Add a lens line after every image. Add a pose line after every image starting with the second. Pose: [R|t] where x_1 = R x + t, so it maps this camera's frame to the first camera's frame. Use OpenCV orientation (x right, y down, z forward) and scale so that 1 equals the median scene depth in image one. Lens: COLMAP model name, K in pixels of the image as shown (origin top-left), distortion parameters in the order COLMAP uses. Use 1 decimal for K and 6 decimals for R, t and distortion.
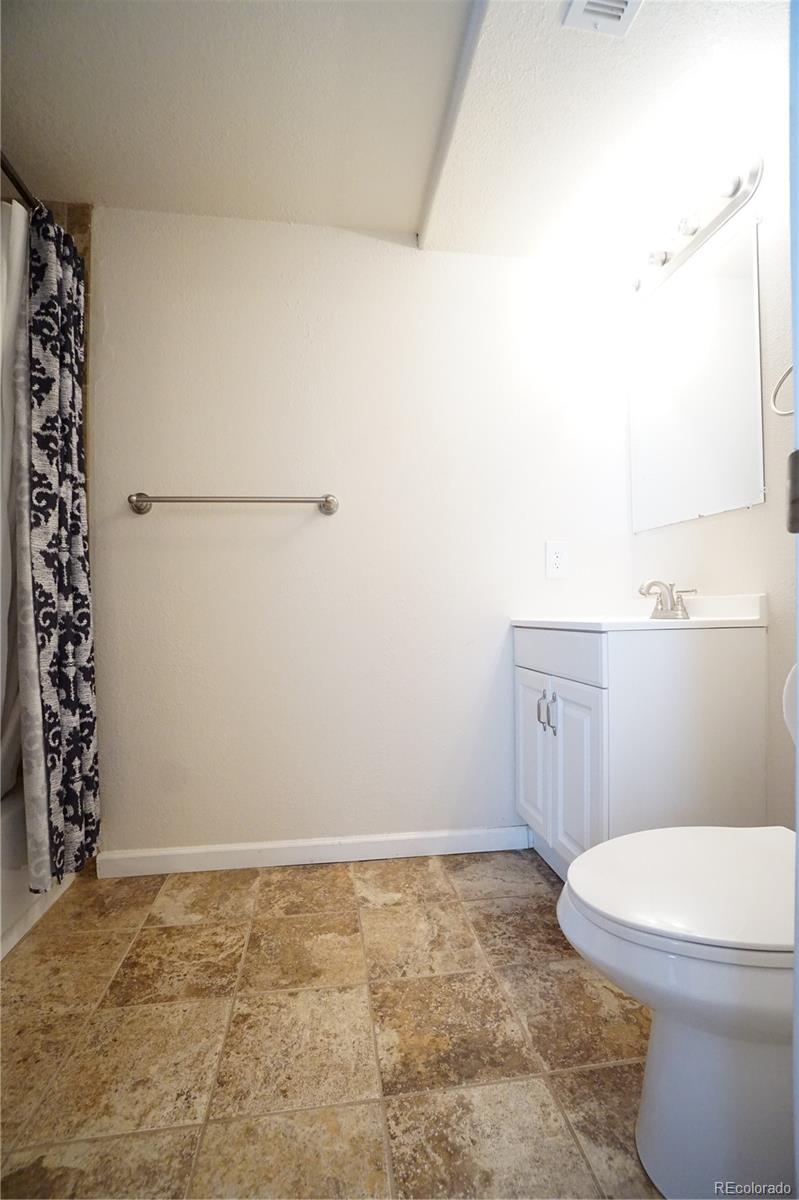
lens RADIAL K [[545.9, 0, 399.5], [0, 545.9, 600.0], [0, 0, 1]] dist [-0.065140, 0.020086]
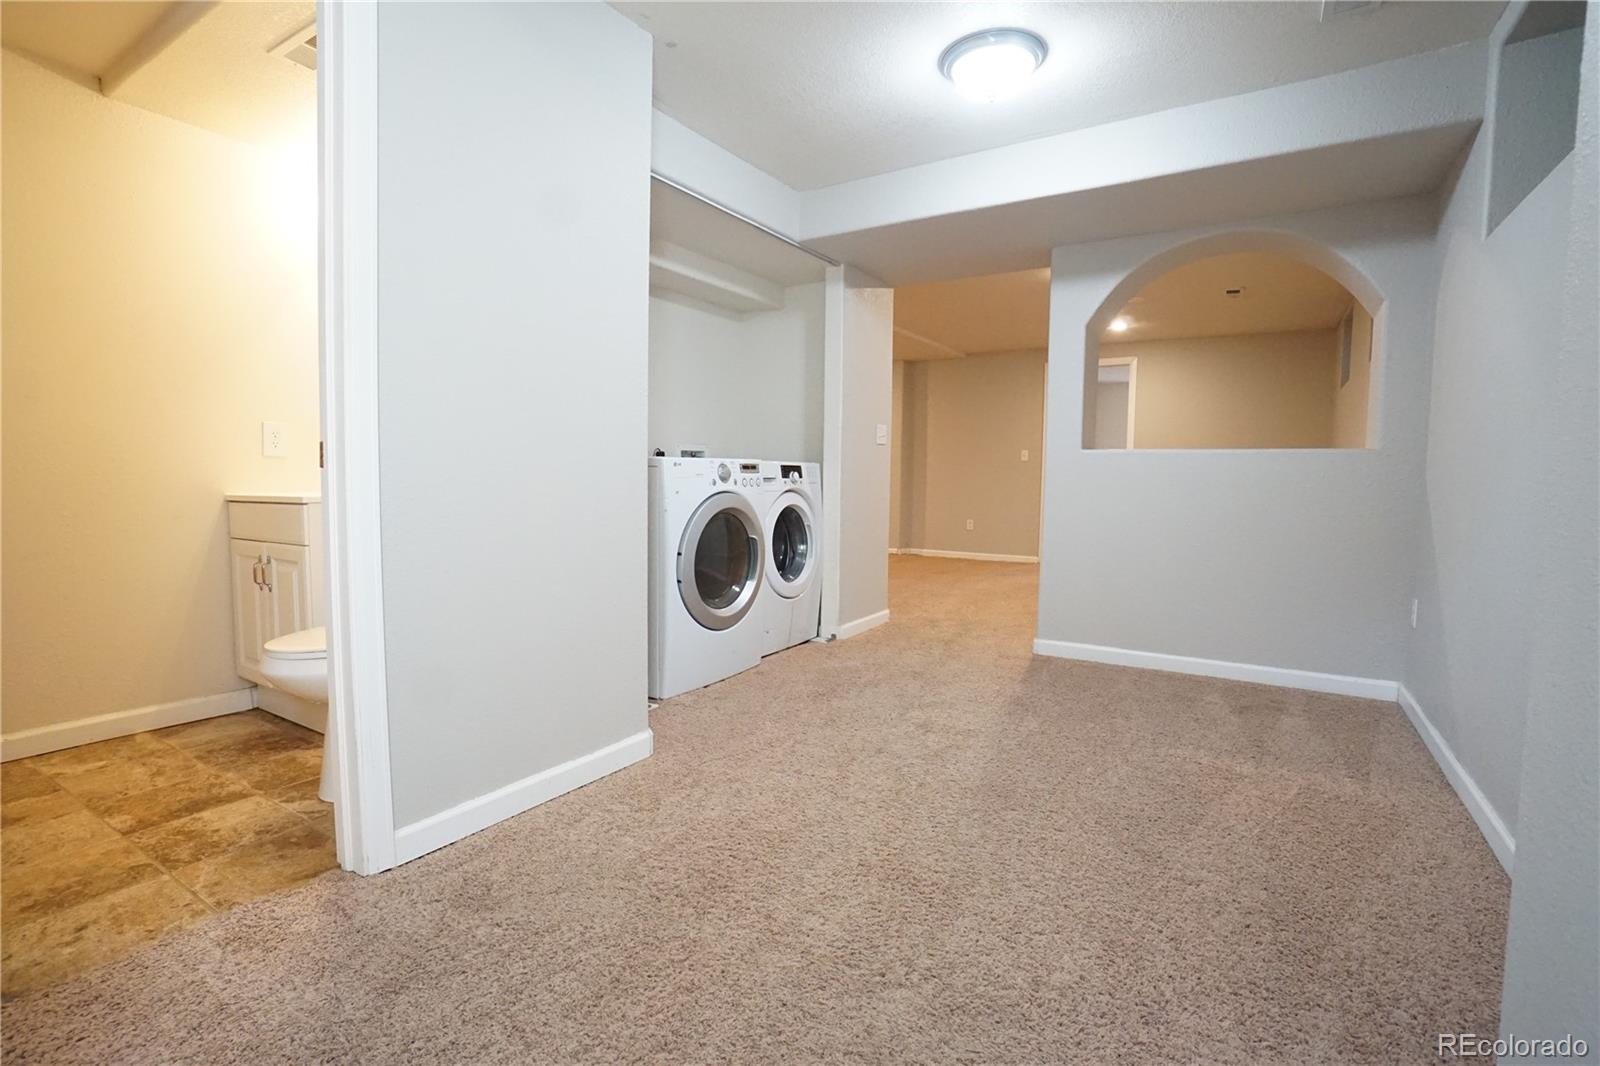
lens RADIAL K [[727.9, 0, 793.1], [0, 727.9, 530.3], [0, 0, 1]] dist [-0.065140, 0.020086]
pose [[0.646623, -0.034804, 0.762015, -0.151073], [-0.032911, 0.996756, 0.073452, -0.037956], [-0.762099, -0.072575, 0.643380, -0.878783]]
